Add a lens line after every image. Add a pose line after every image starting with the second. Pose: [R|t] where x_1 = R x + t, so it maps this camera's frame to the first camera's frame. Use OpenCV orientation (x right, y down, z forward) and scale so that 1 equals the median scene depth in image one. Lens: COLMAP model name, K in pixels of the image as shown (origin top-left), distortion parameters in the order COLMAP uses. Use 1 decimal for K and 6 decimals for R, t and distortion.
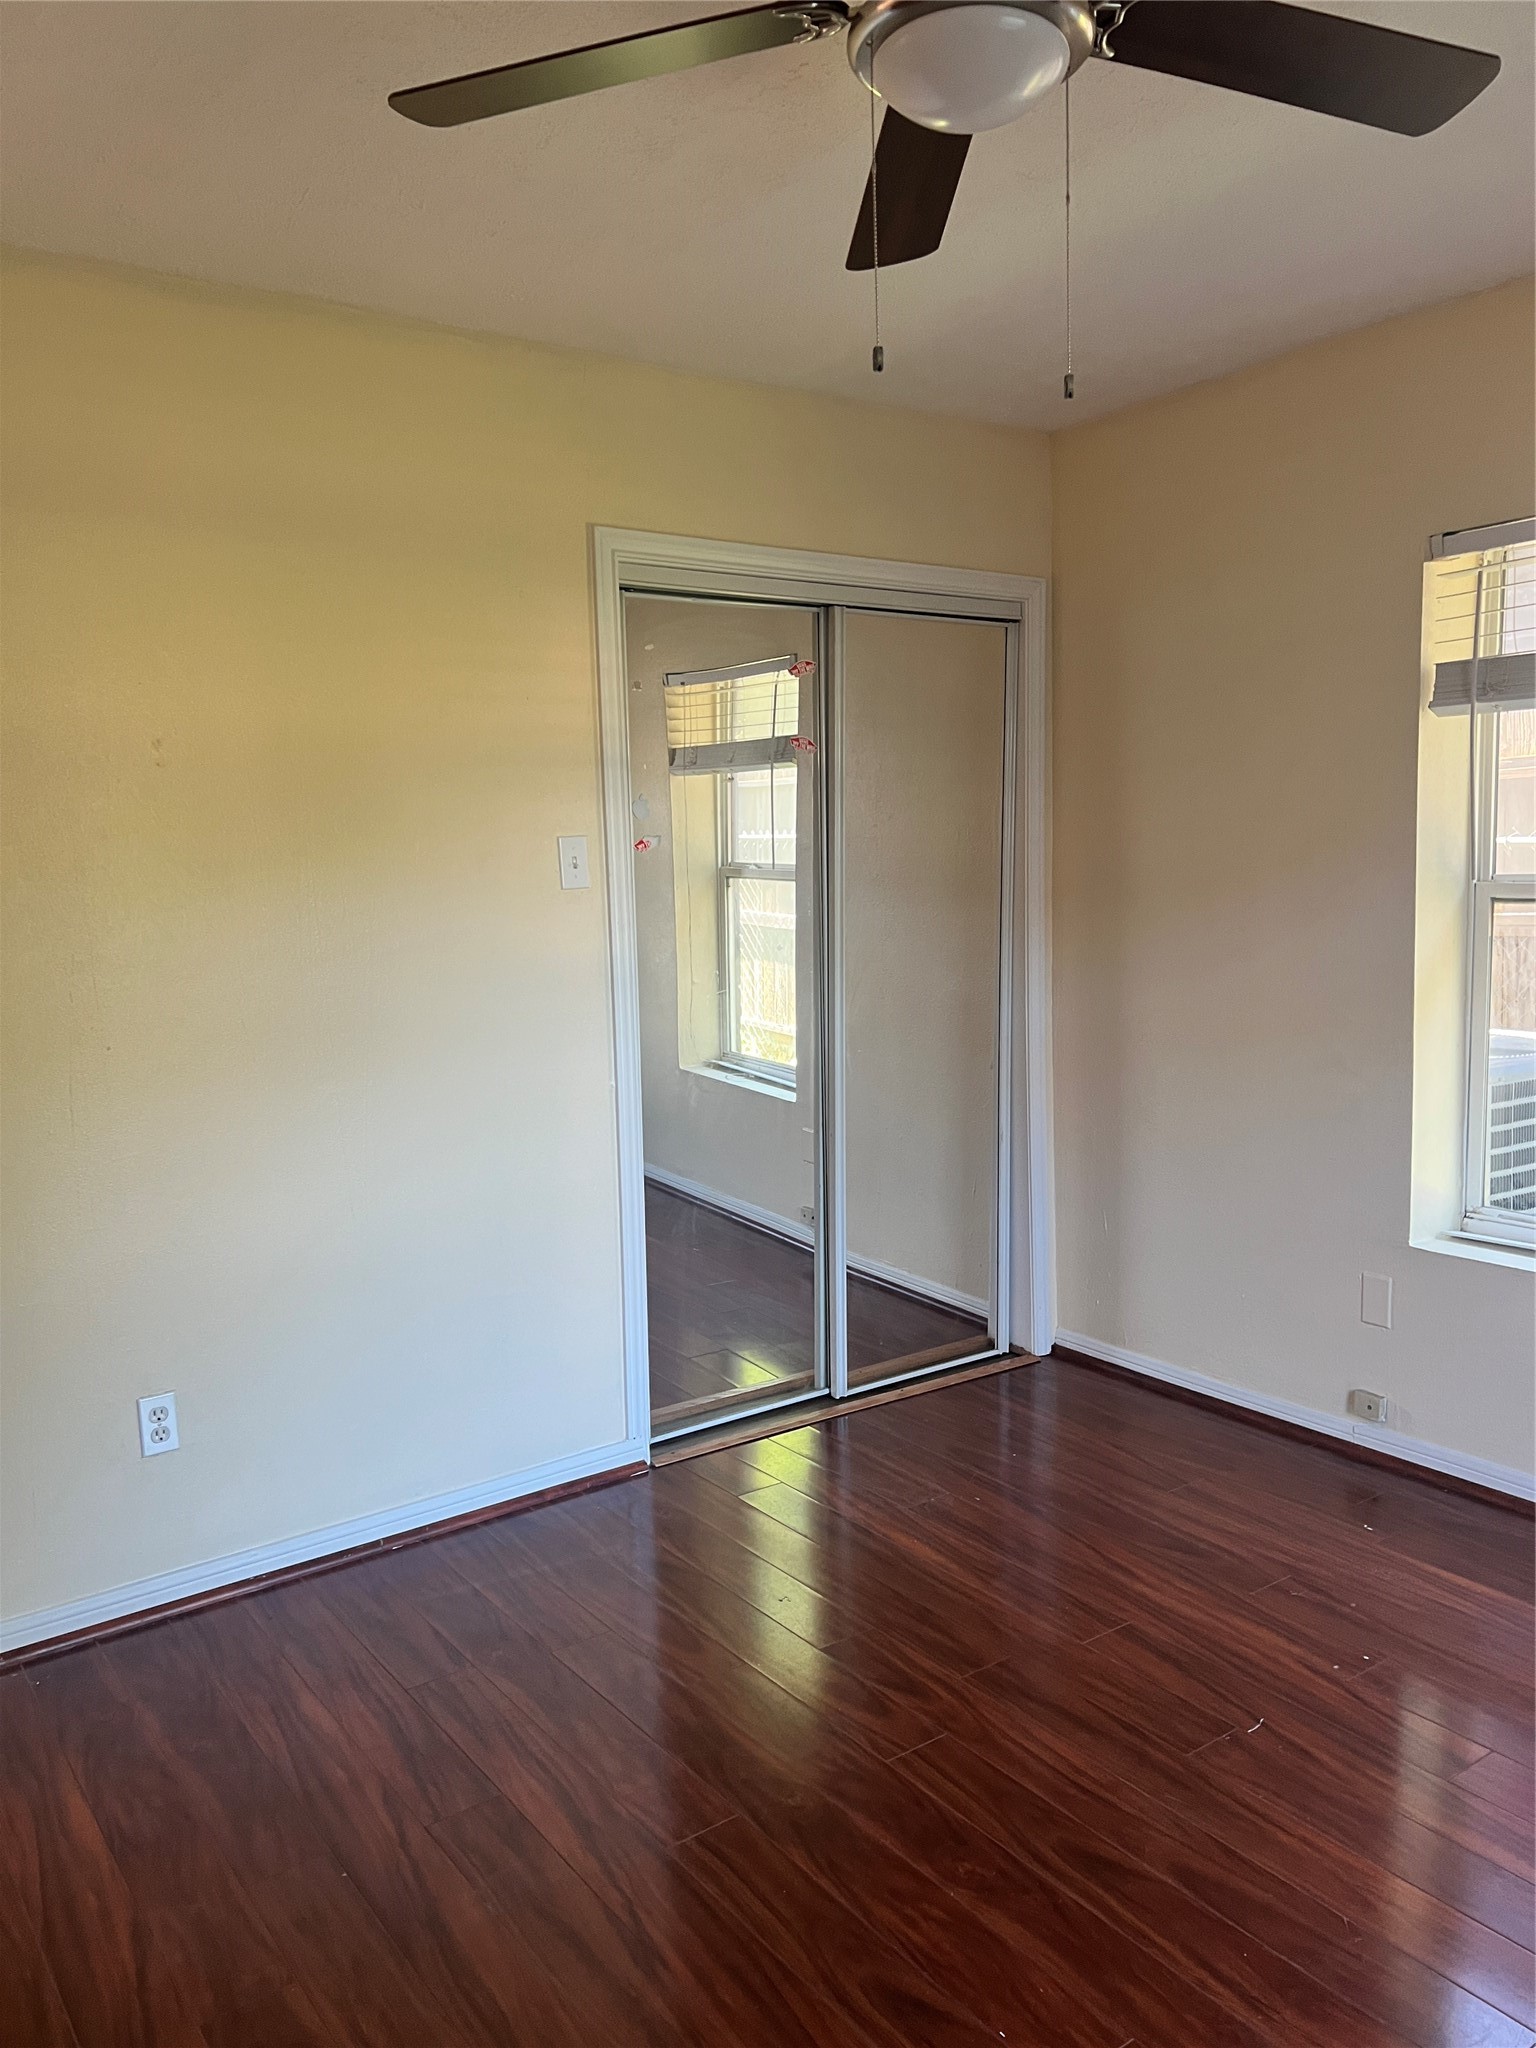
lens RADIAL K [[1547.2, 0, 766.2], [0, 1547.2, 1010.1], [0, 0, 1]] dist [0.044669, -0.049165]
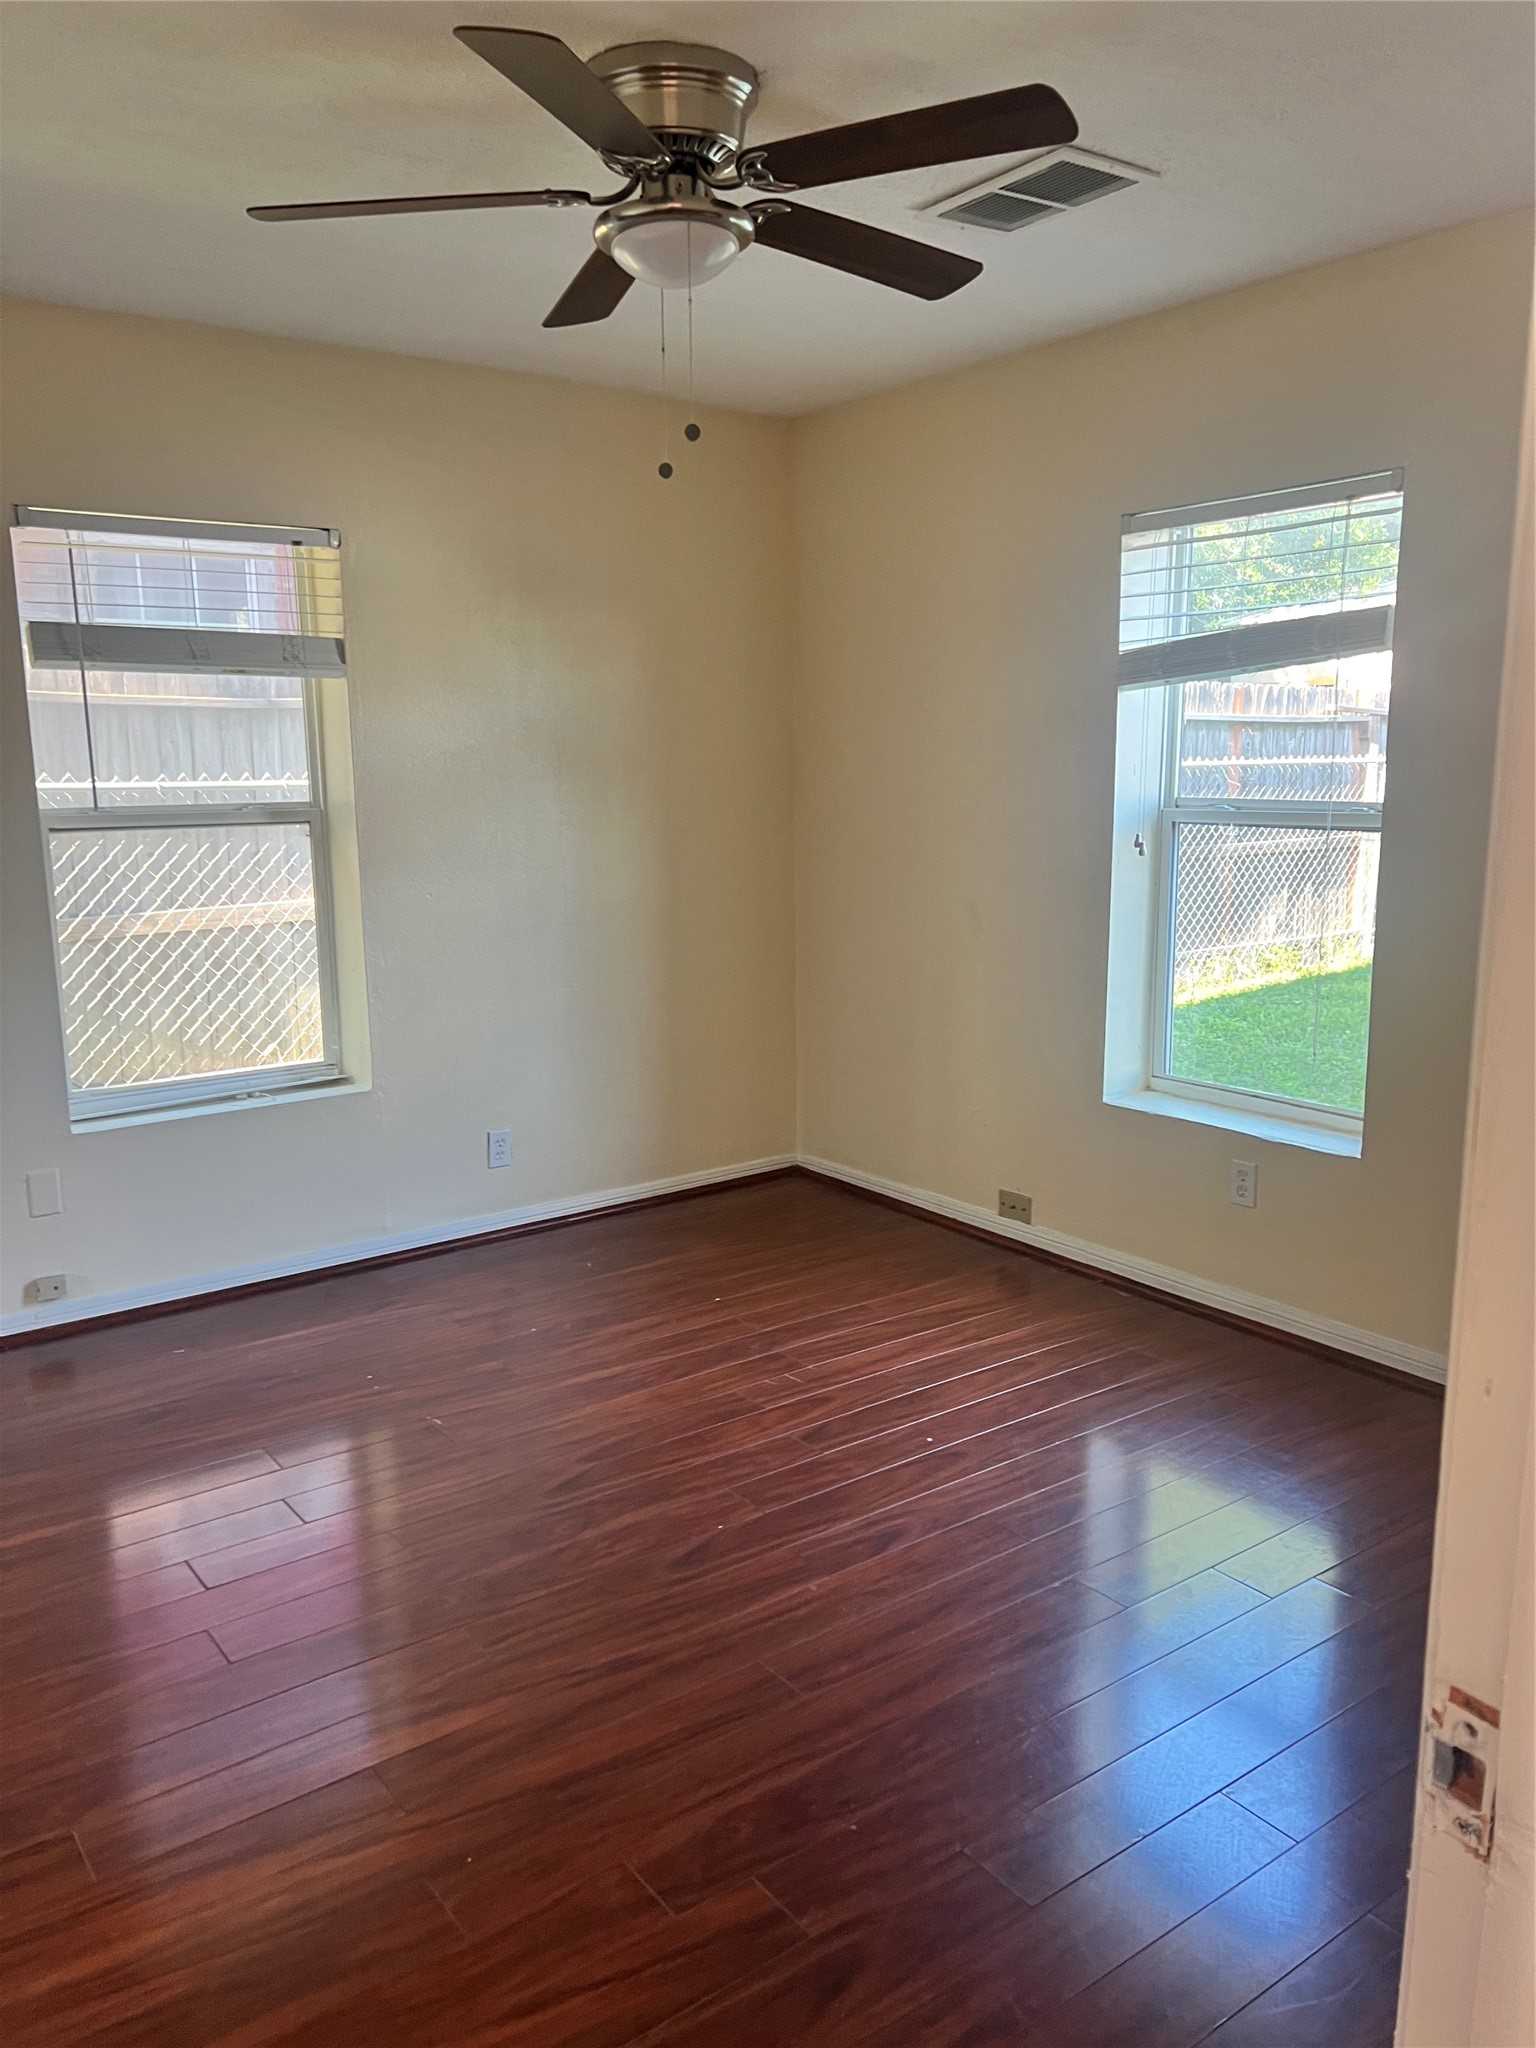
lens RADIAL K [[1547.2, 0, 765.3], [0, 1547.2, 1036.0], [0, 0, 1]] dist [0.044669, -0.049165]
pose [[-0.034628, -0.145741, 0.988717, -1.036322], [0.112261, 0.982481, 0.148753, -0.047034], [-0.993075, 0.116145, -0.017661, 0.720718]]
